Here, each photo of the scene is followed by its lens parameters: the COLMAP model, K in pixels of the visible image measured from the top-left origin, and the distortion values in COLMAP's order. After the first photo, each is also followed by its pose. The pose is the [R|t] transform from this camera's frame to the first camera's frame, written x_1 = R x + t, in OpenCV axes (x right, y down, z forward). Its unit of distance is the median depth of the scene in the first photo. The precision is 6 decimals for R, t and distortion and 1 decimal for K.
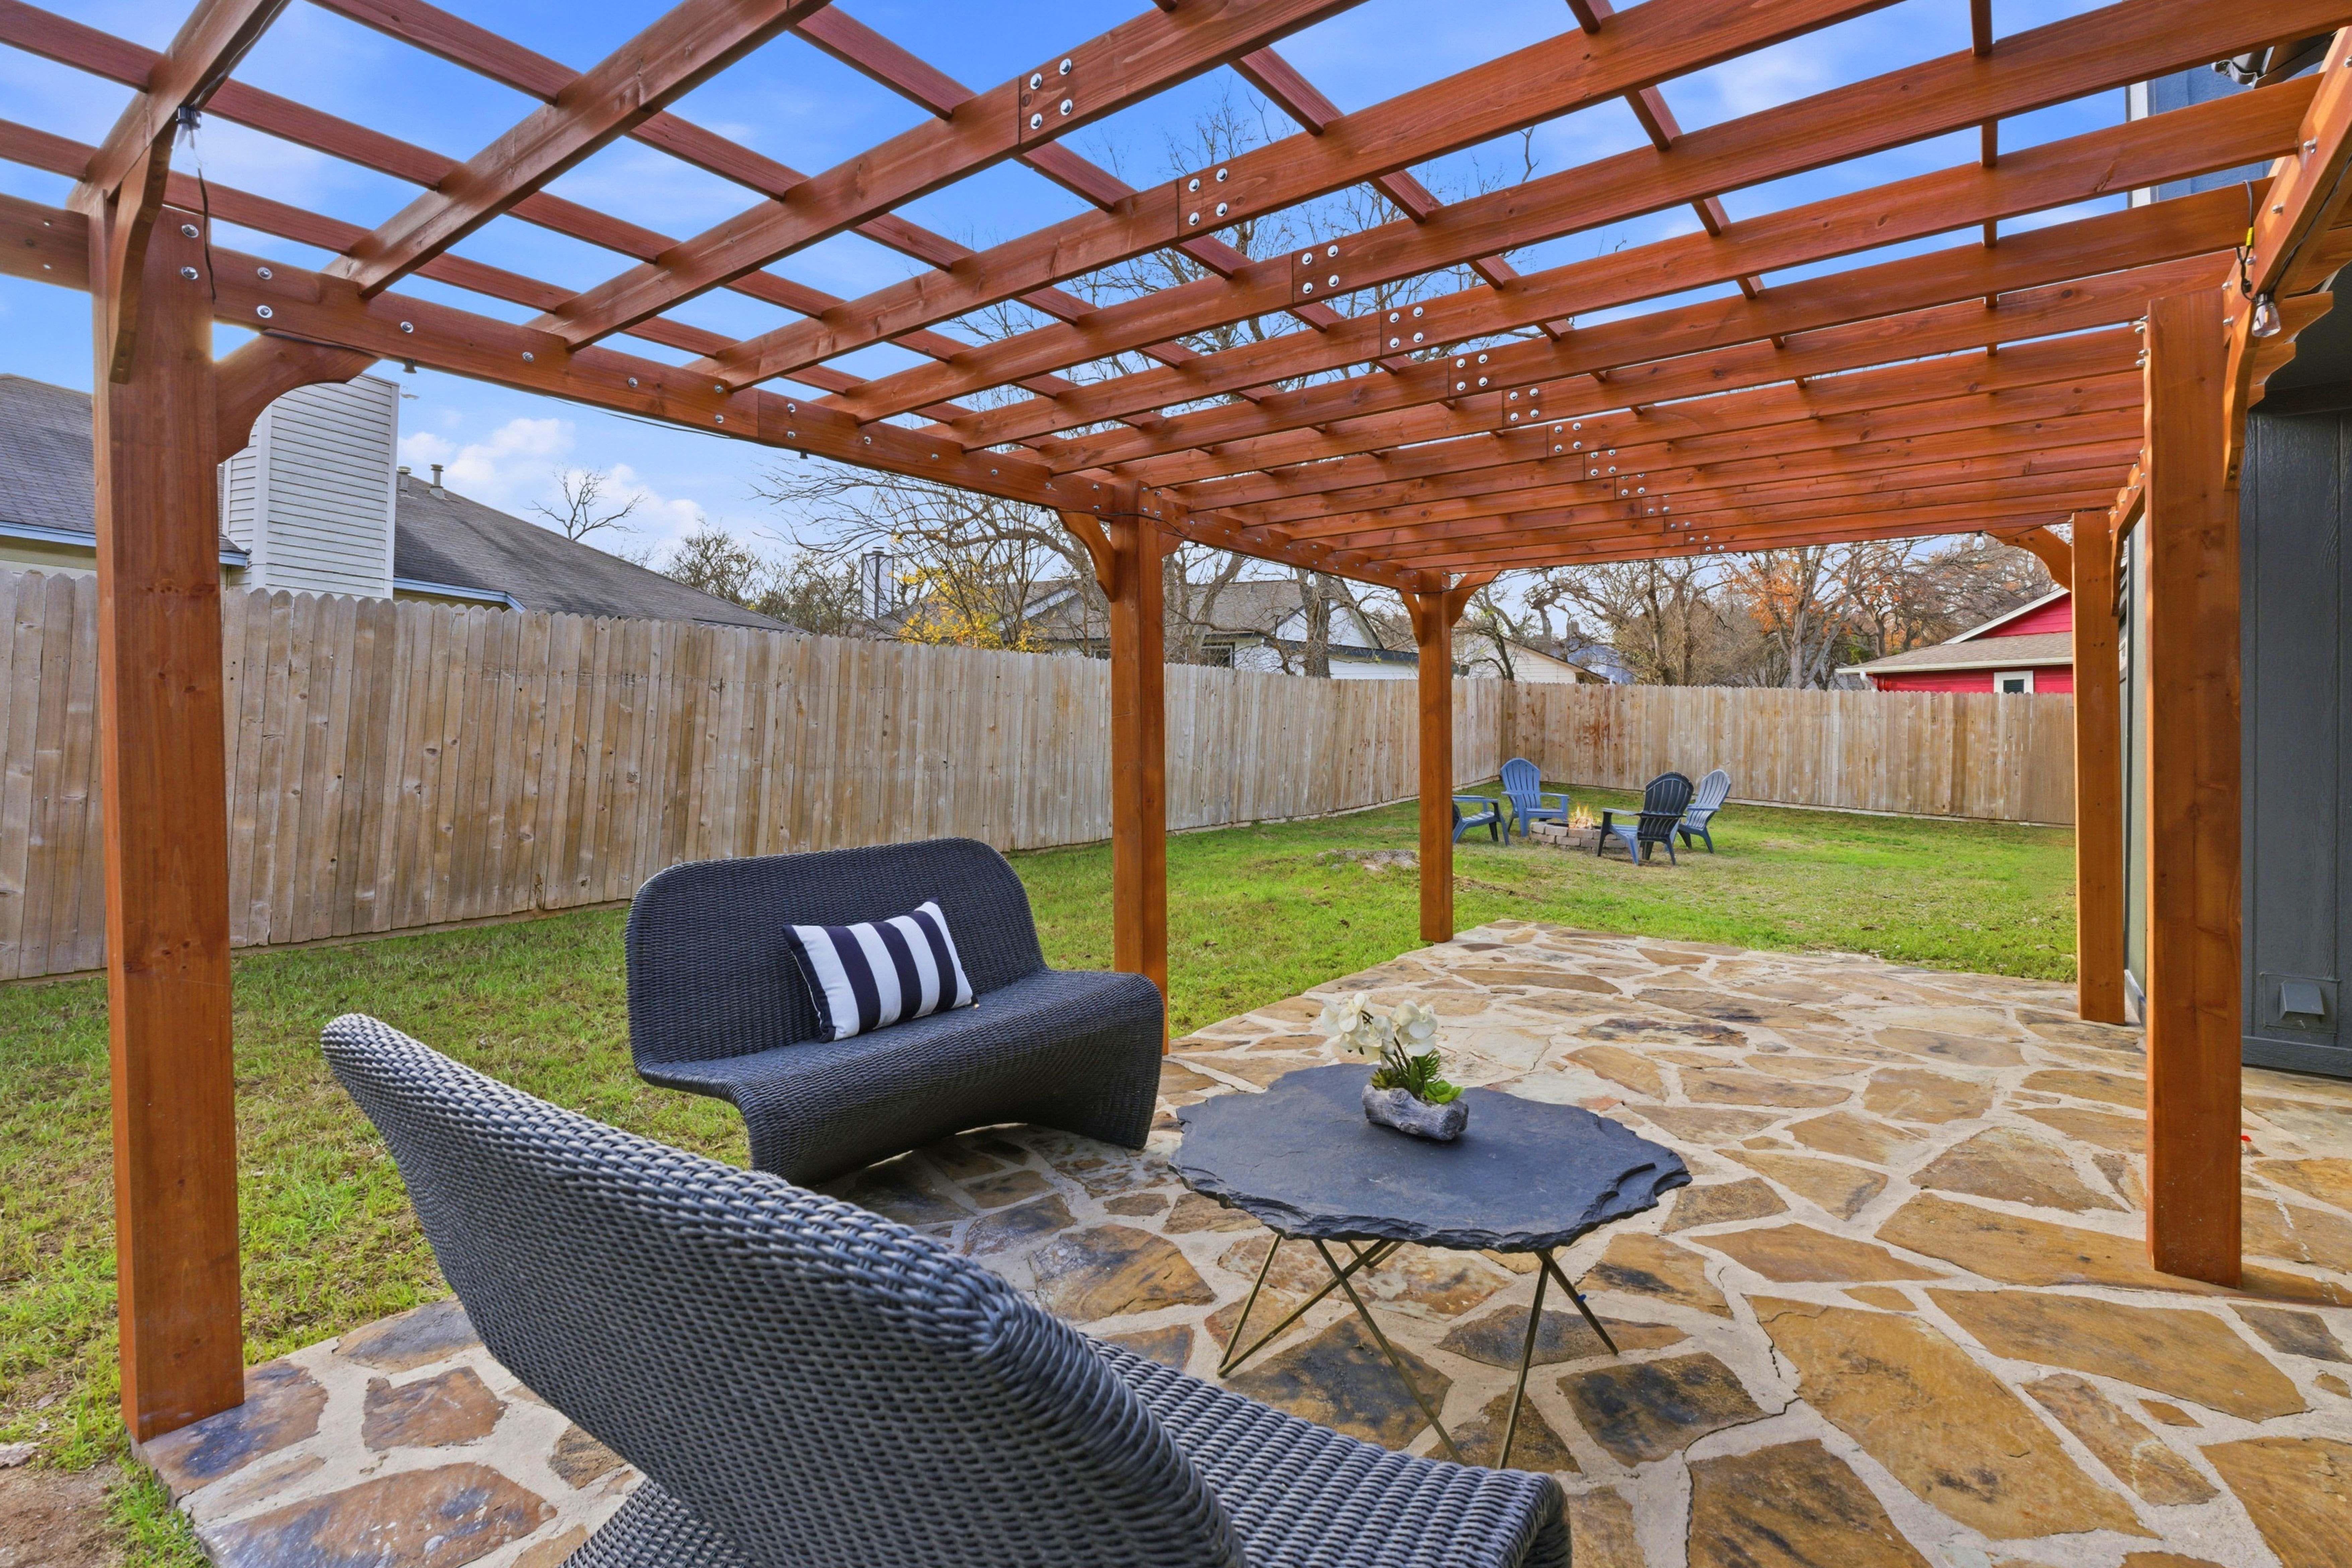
lens RADIAL K [[1102.3, 0, 1177.2], [0, 1102.3, 688.8], [0, 0, 1]] dist [-0.000242, 0.000392]
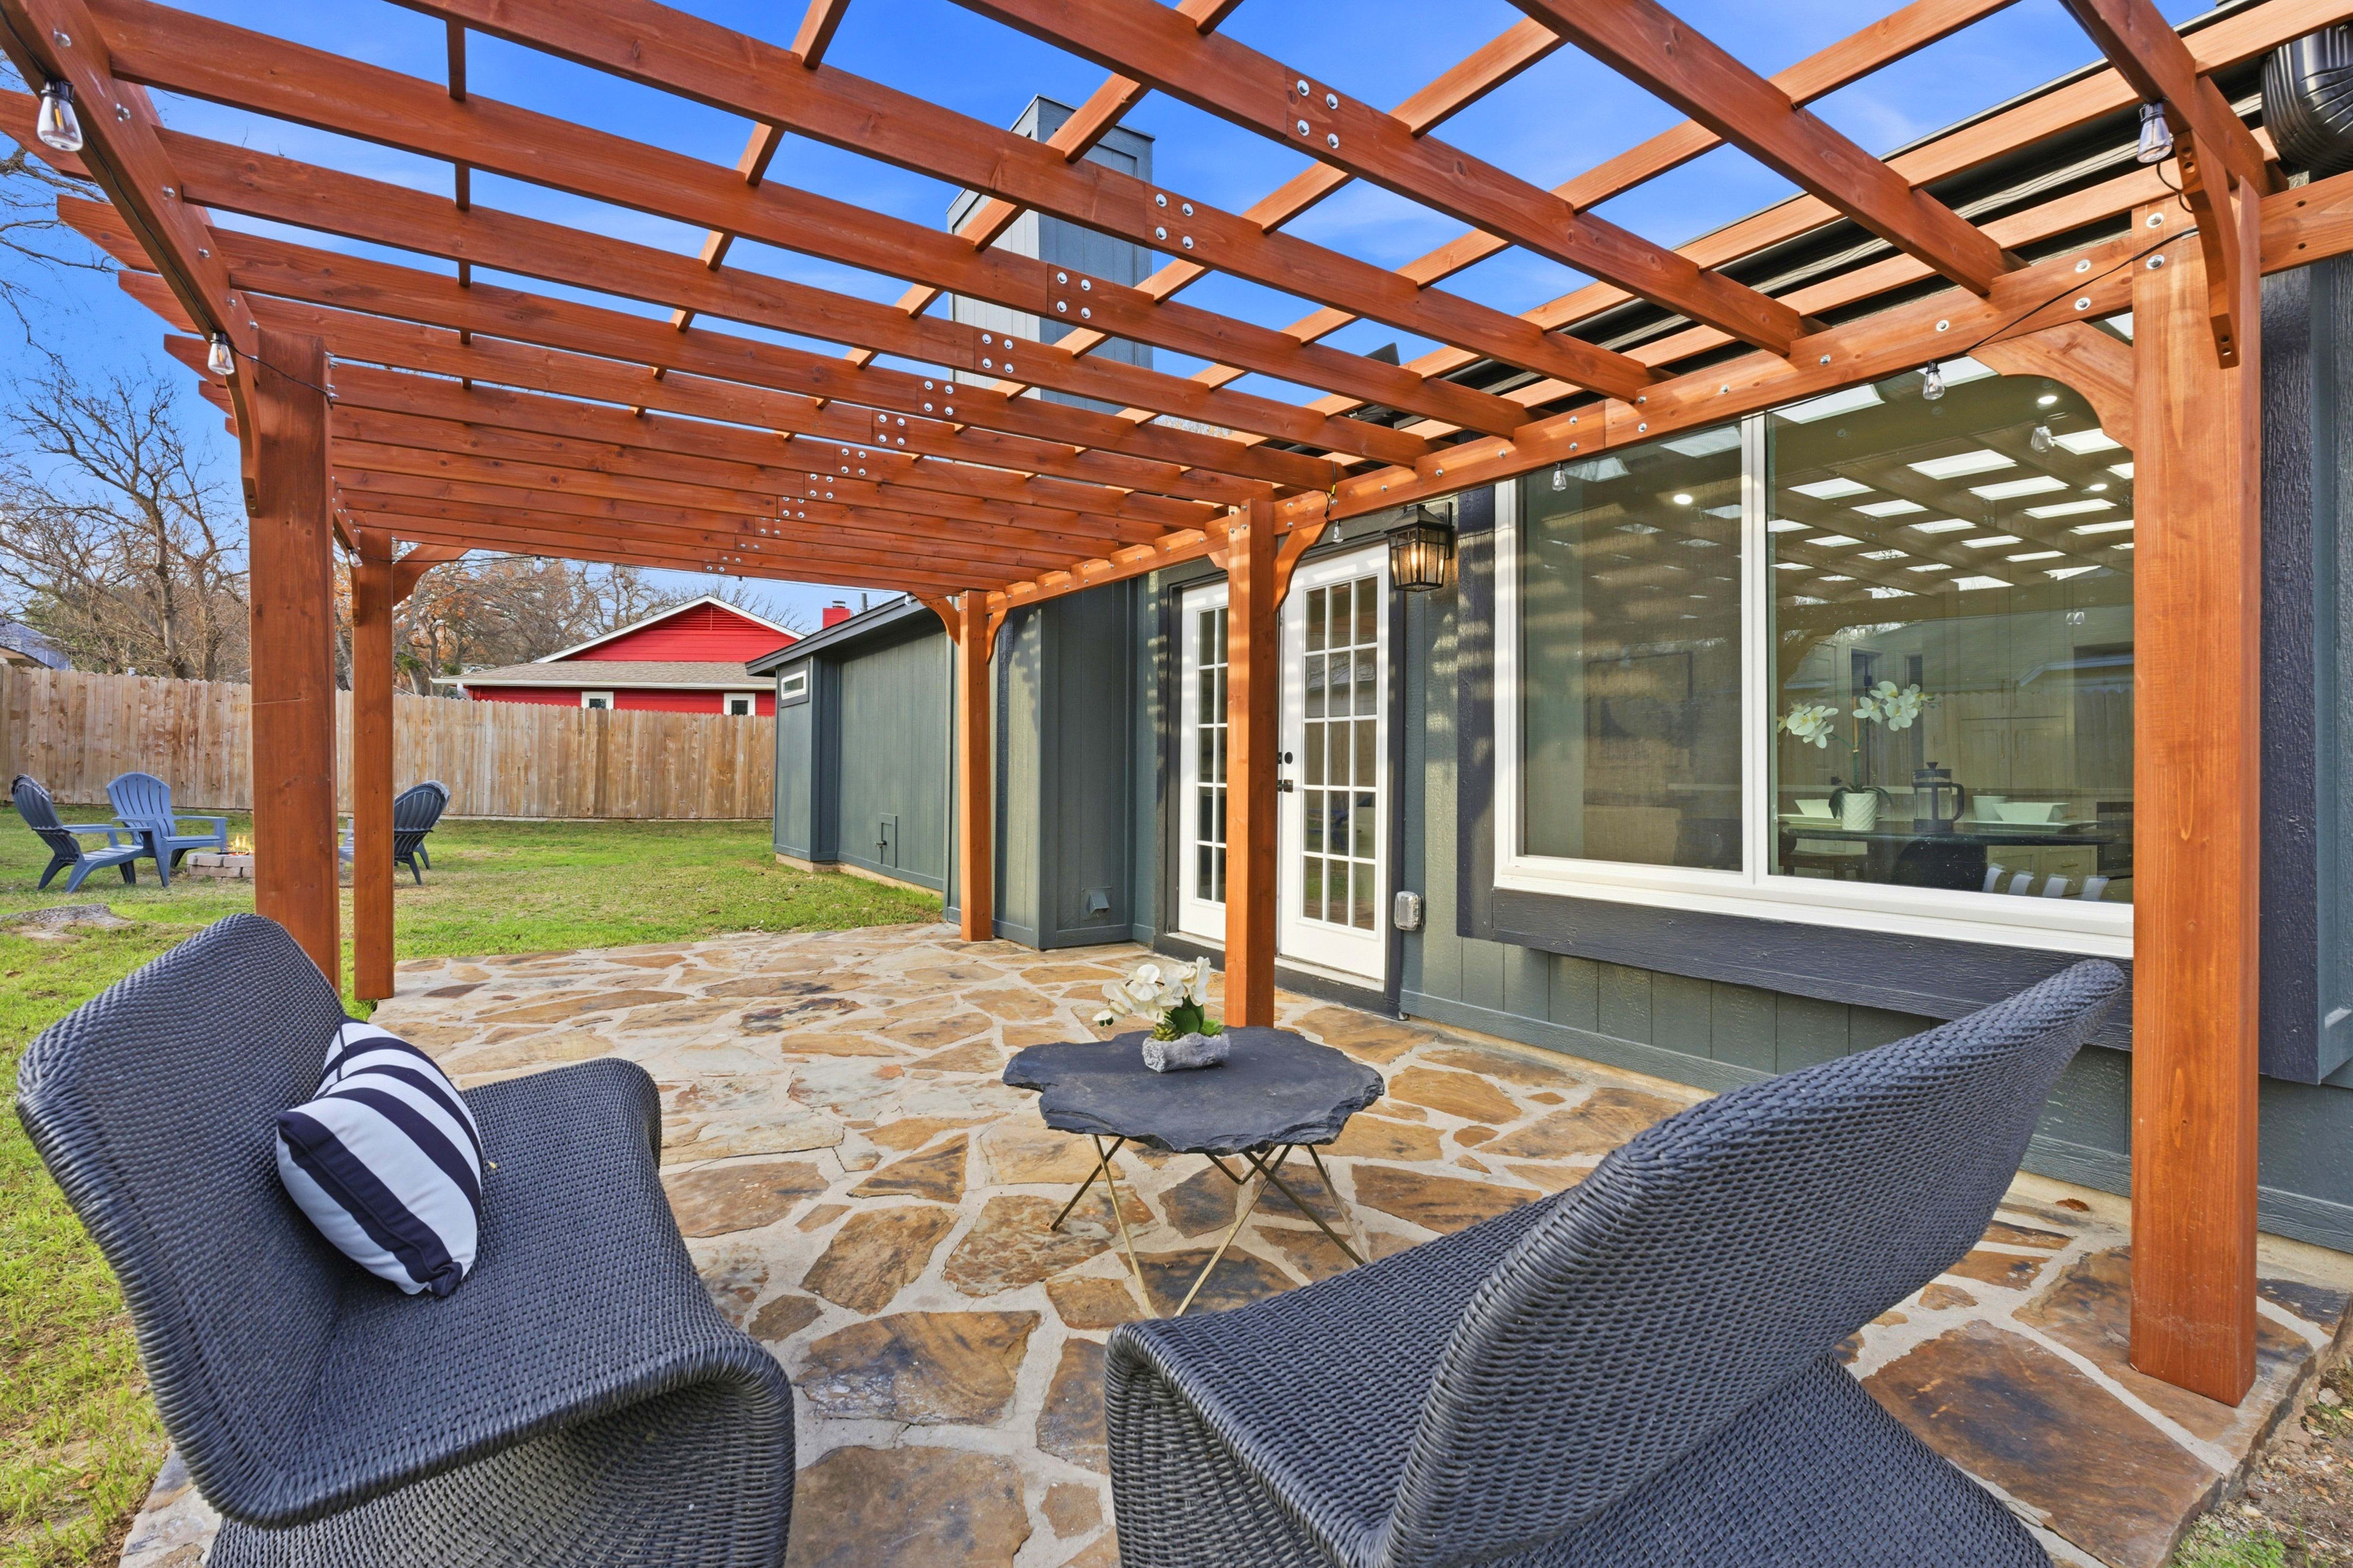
lens RADIAL K [[1053.2, 0, 1169.7], [0, 1053.2, 766.7], [0, 0, 1]] dist [-0.000045, 0.000076]
pose [[0.336689, -0.011639, 0.941544, -0.115192], [-0.047021, 0.998468, 0.029157, 0.004256], [-0.940441, -0.054089, 0.335626, 0.084677]]
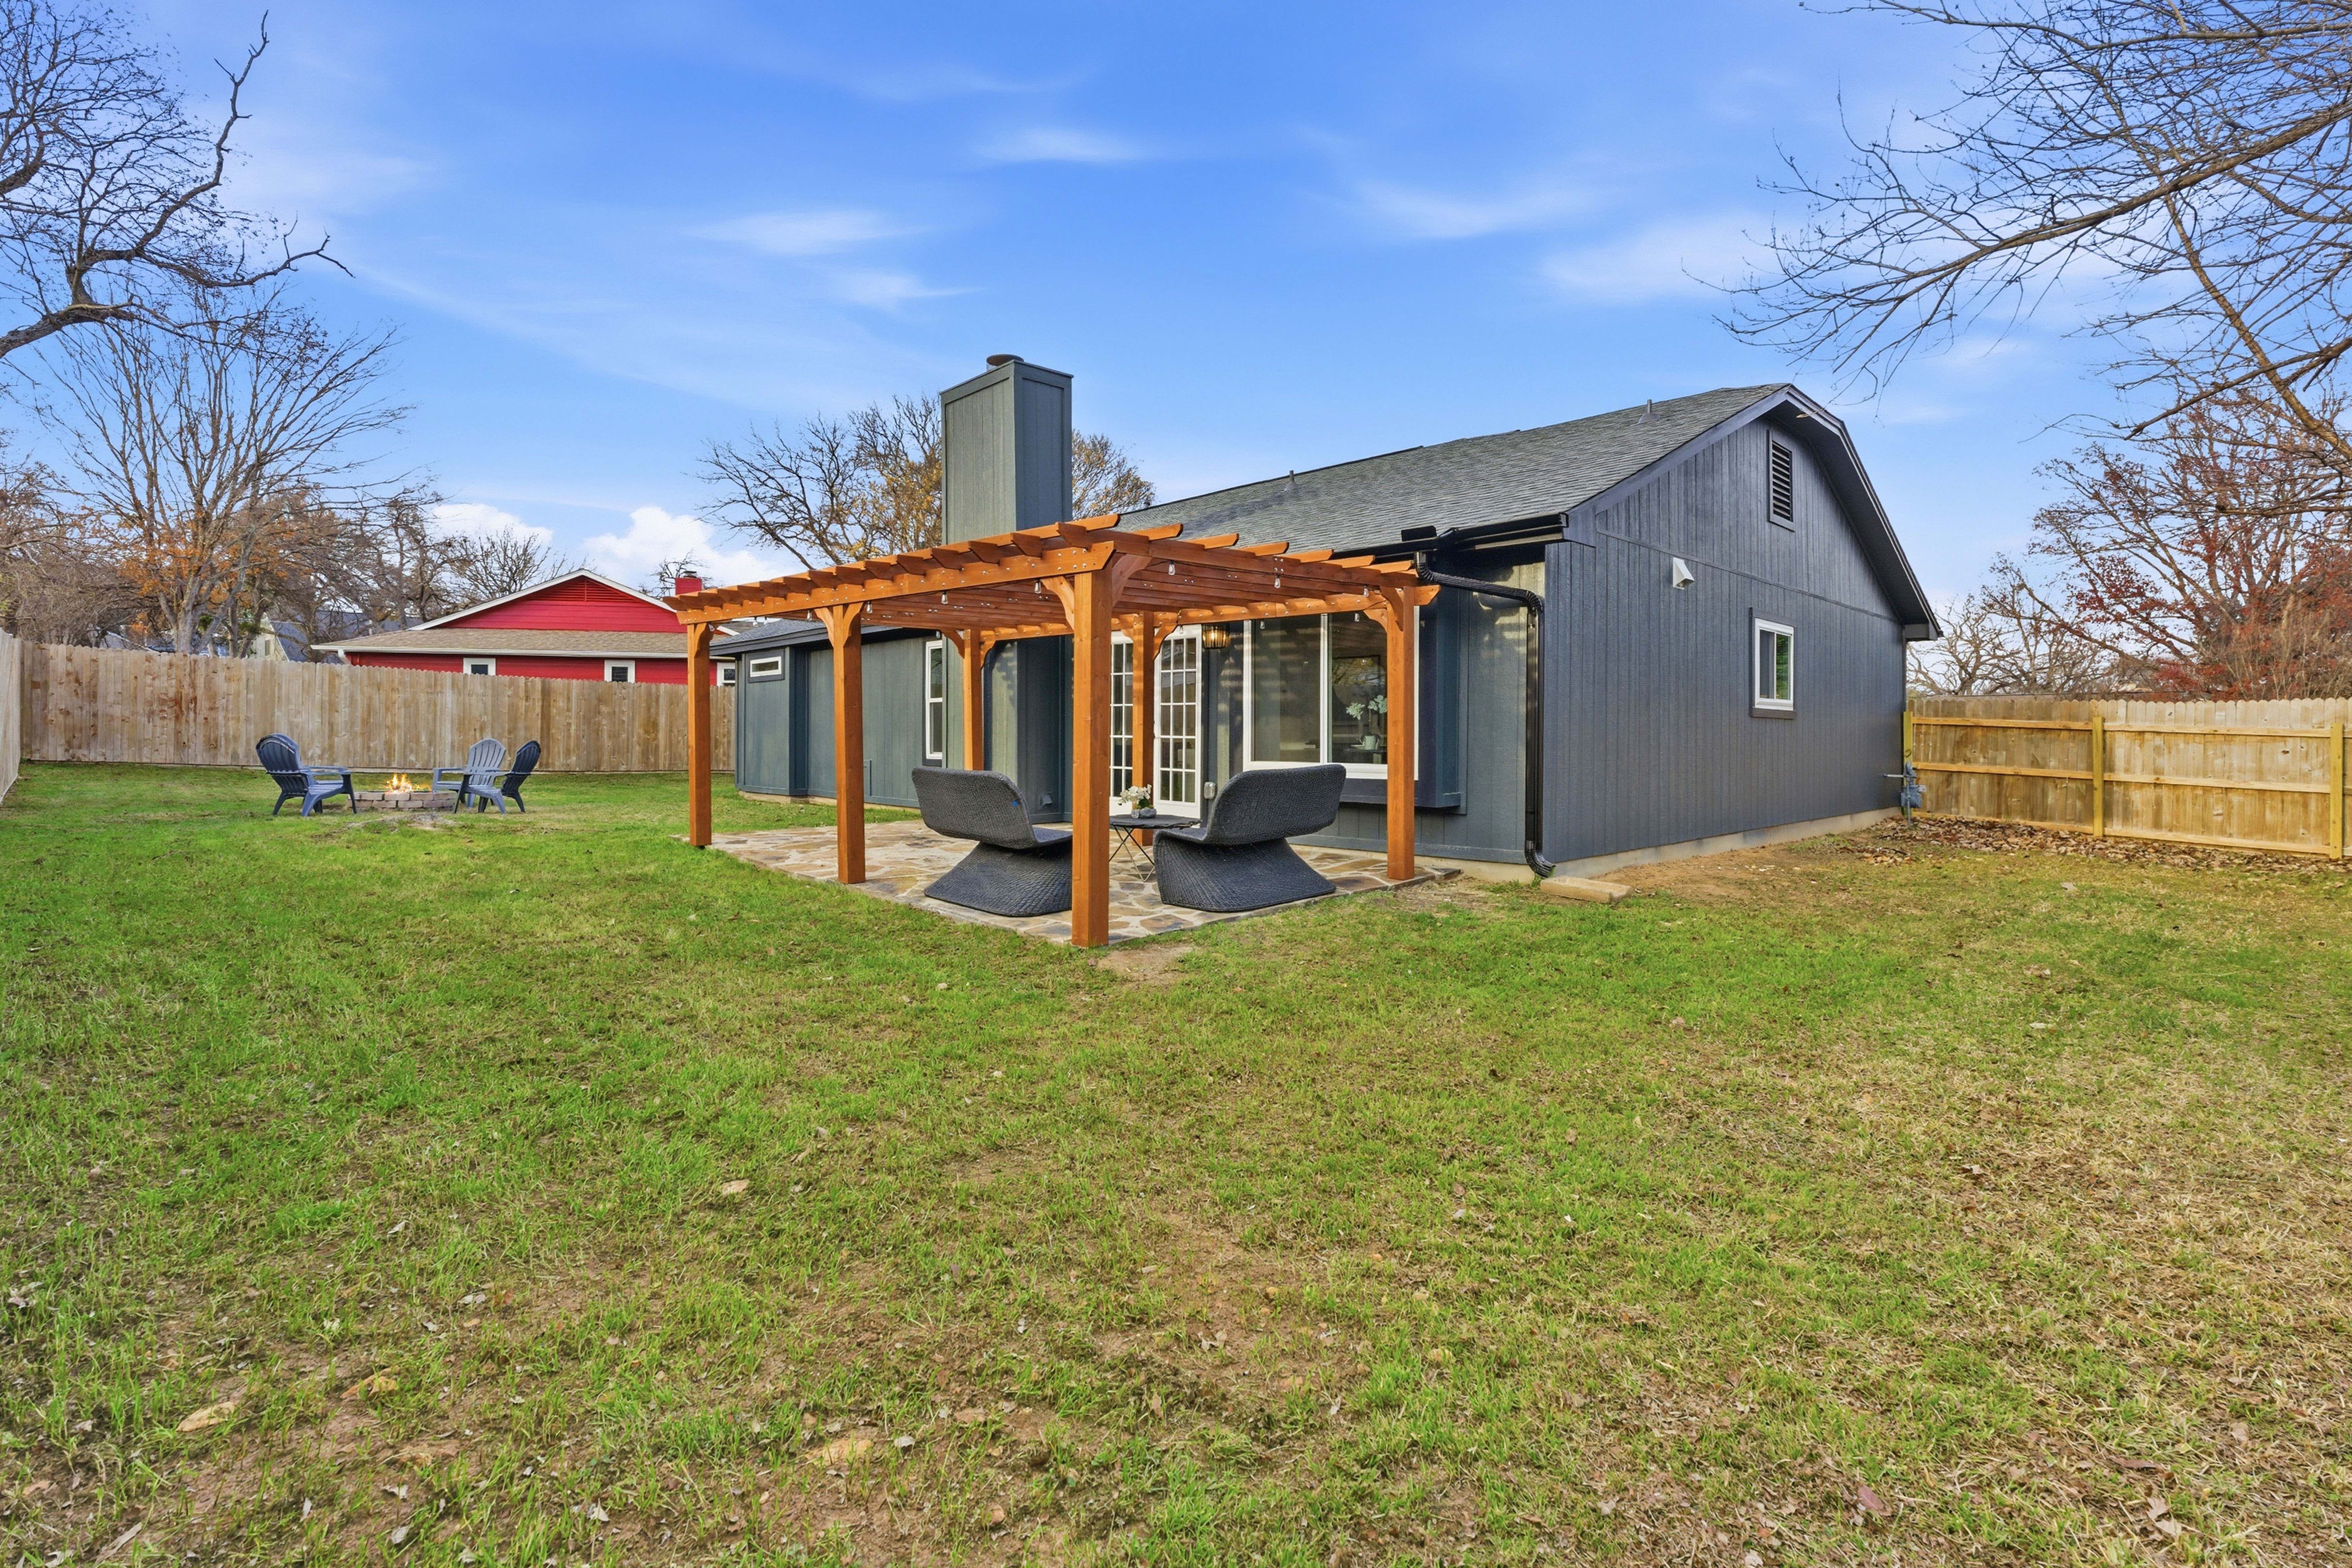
lens RADIAL K [[1079.4, 0, 1173.8], [0, 1079.4, 755.7], [0, 0, 1]] dist [-0.001424, -0.000006]
pose [[0.155331, -0.040627, 0.987027, -0.470946], [-0.048334, 0.997645, 0.048670, -0.003611], [-0.986679, -0.055267, 0.153002, 0.040925]]
